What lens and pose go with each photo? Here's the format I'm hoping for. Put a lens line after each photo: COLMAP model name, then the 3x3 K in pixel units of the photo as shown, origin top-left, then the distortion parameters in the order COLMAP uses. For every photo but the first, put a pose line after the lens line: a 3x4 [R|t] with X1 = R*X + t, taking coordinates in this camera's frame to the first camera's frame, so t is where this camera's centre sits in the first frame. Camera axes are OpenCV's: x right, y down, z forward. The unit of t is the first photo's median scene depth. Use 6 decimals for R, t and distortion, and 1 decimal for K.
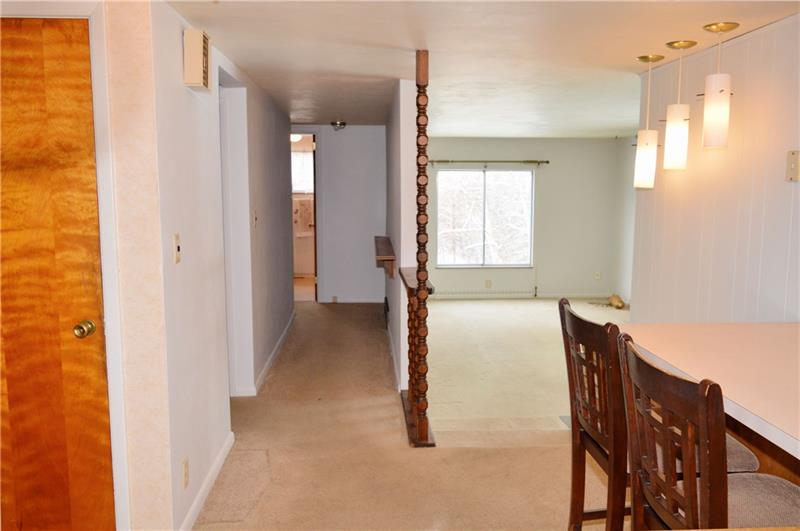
lens RADIAL K [[640.0, 0, 400.2], [0, 640.0, 266.7], [0, 0, 1]] dist [-0.014727, -0.003457]
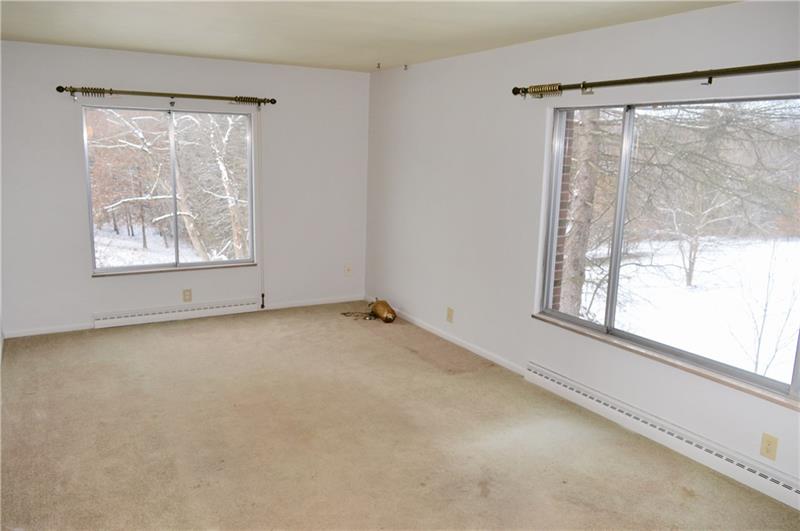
lens RADIAL K [[640.0, 0, 400.1], [0, 640.0, 268.0], [0, 0, 1]] dist [-0.014727, -0.003457]
pose [[0.893302, -0.061375, 0.445246, 0.049808], [0.035195, 0.997143, 0.066840, -0.036152], [-0.448076, -0.044038, 0.892910, 0.371884]]
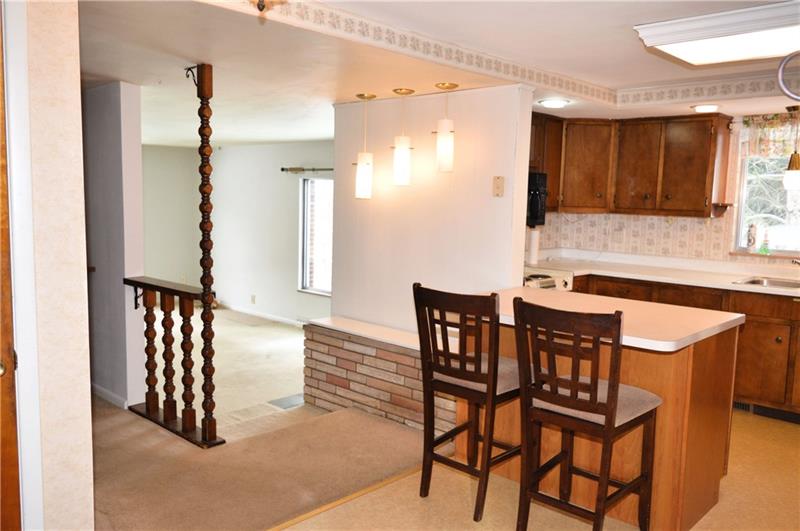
lens RADIAL K [[640.0, 0, 395.6], [0, 640.0, 269.2], [0, 0, 1]] dist [-0.014727, -0.003457]
pose [[0.730536, -0.062140, 0.680041, -0.150812], [0.065812, 0.997622, 0.020462, -0.001889], [-0.679696, 0.029807, 0.732888, 0.012342]]
